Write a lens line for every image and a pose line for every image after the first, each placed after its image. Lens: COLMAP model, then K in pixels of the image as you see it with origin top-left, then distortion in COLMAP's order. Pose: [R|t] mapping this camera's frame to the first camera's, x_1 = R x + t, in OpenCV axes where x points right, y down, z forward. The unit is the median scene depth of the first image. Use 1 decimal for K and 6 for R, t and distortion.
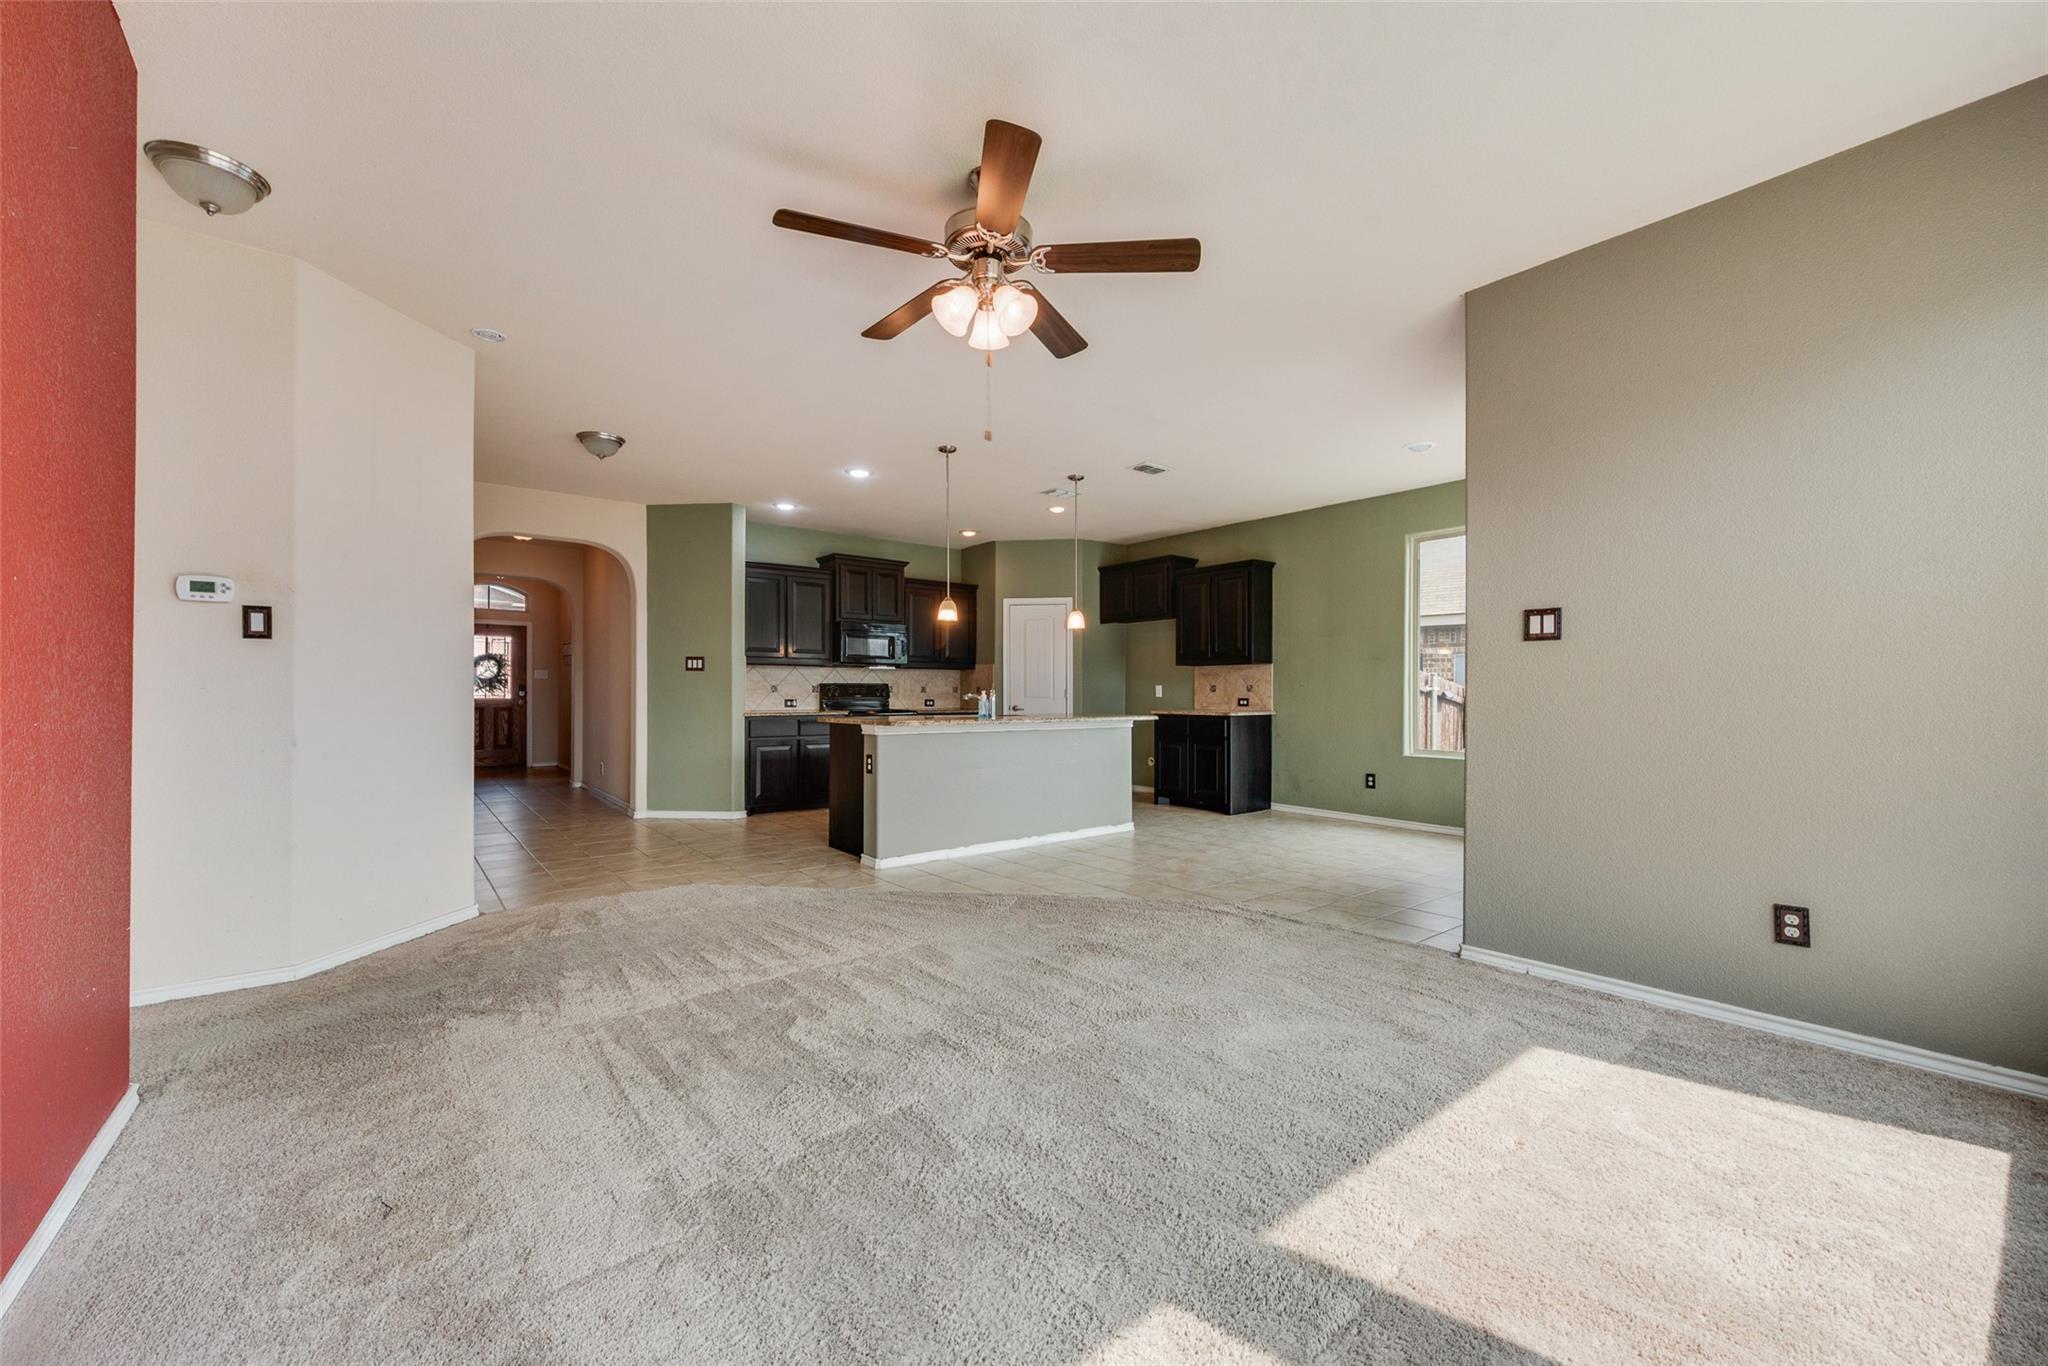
lens RADIAL K [[811.9, 0, 1014.4], [0, 811.9, 684.3], [0, 0, 1]] dist [0.012620, -0.000823]
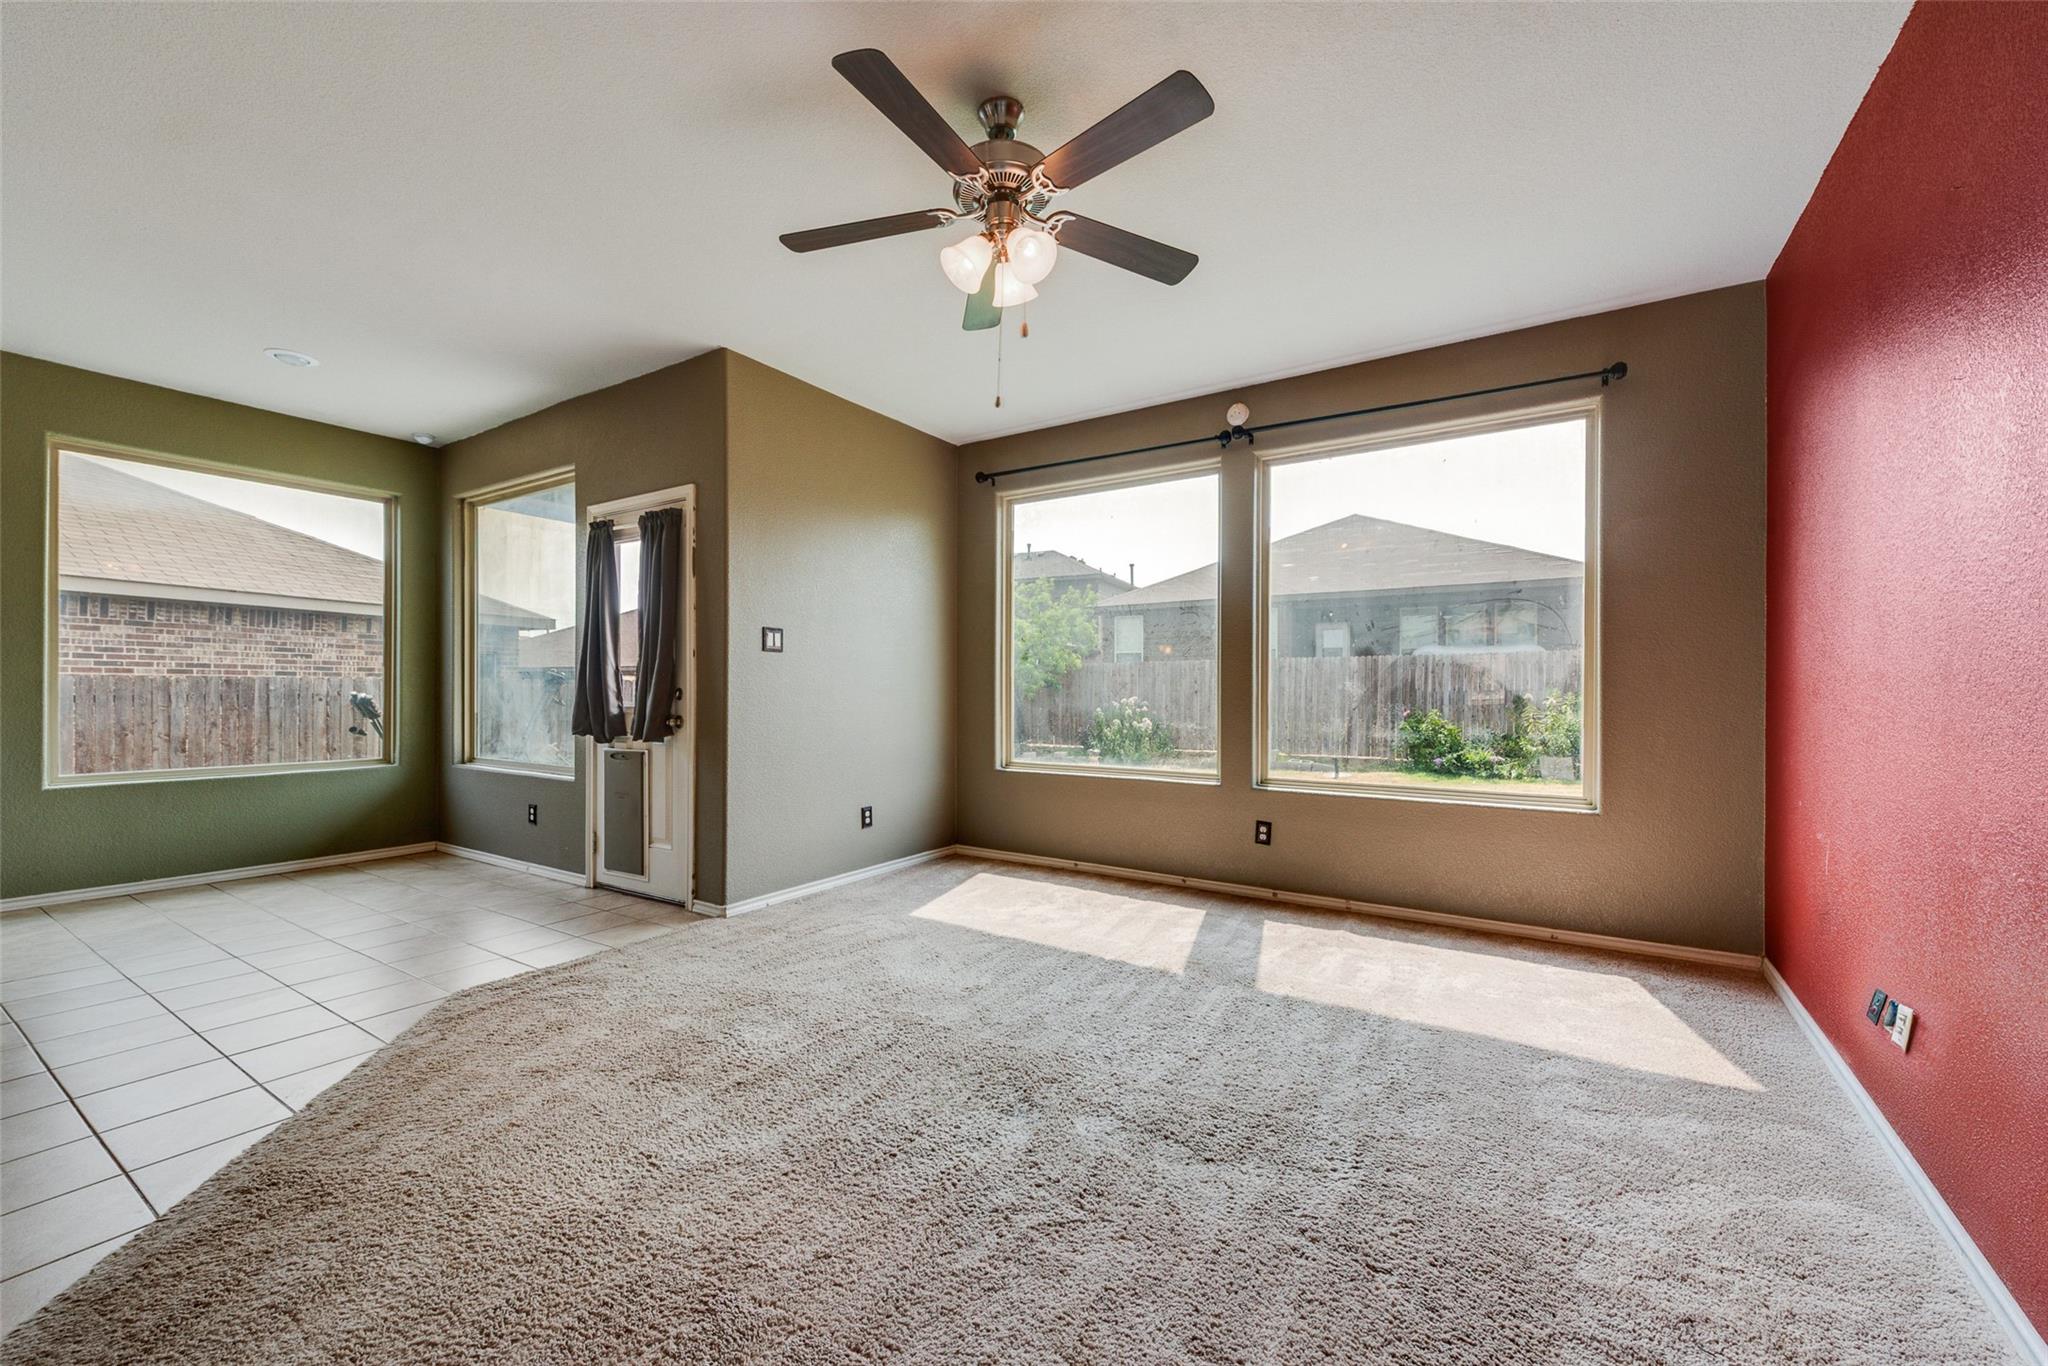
lens RADIAL K [[811.9, 0, 1012.4], [0, 811.9, 685.4], [0, 0, 1]] dist [0.012620, -0.000823]
pose [[-0.303990, 0.006810, 0.952651, -0.742443], [-0.004796, 0.999951, -0.008679, 0.010844], [-0.952663, -0.007207, -0.303942, 1.039342]]
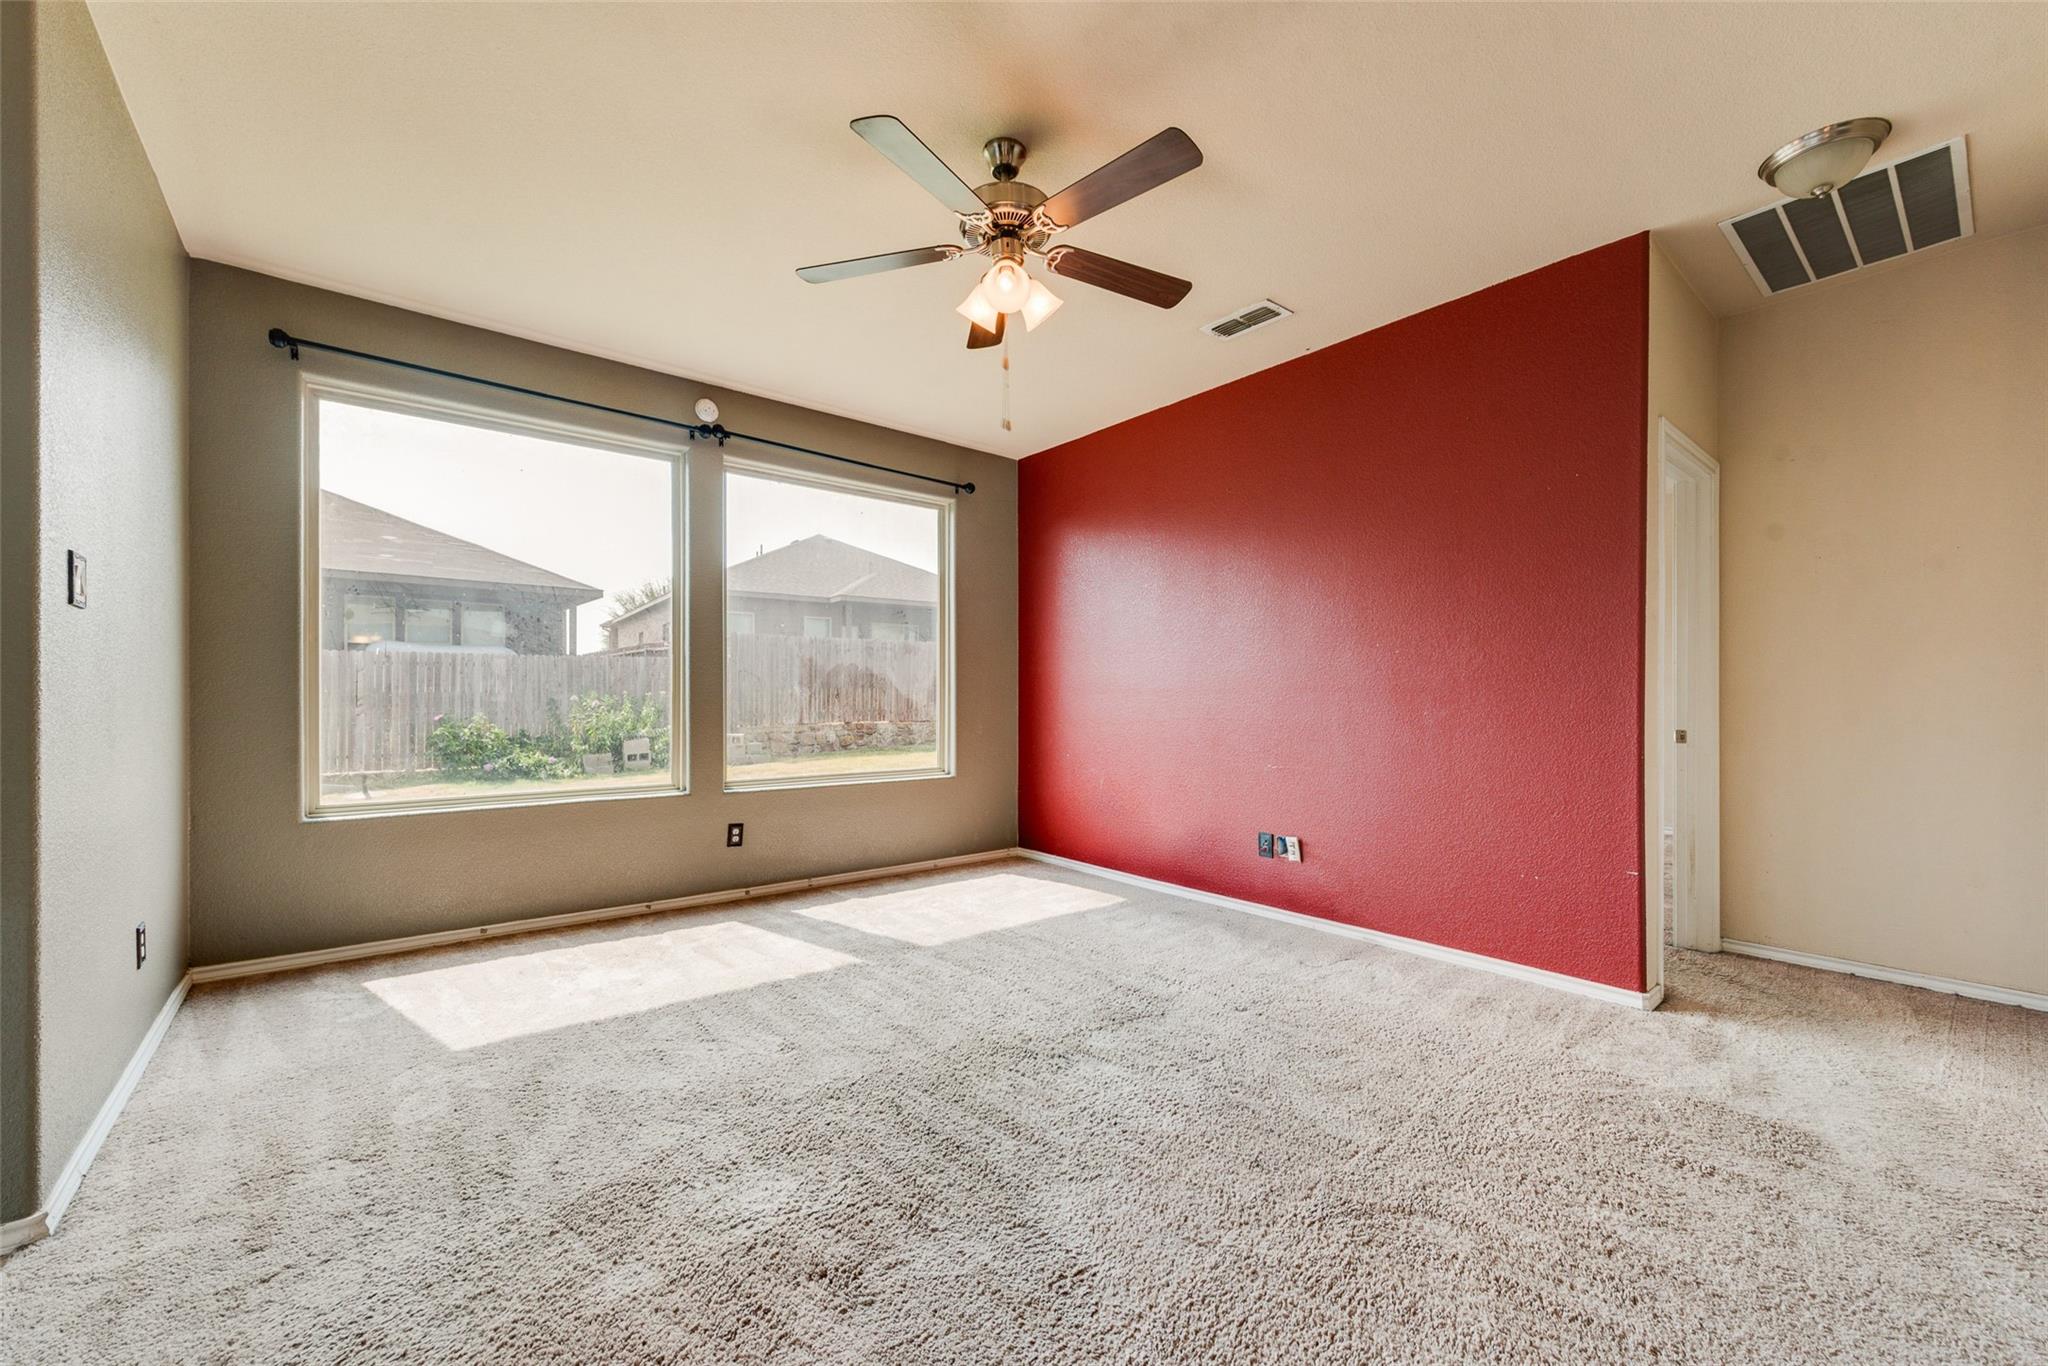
lens RADIAL K [[811.9, 0, 1015.4], [0, 811.9, 695.9], [0, 0, 1]] dist [0.012620, -0.000823]
pose [[-0.999984, -0.002586, -0.005069, -0.035771], [-0.002577, 0.999995, -0.001692, 0.008104], [0.005073, -0.001679, -0.999986, 1.612347]]
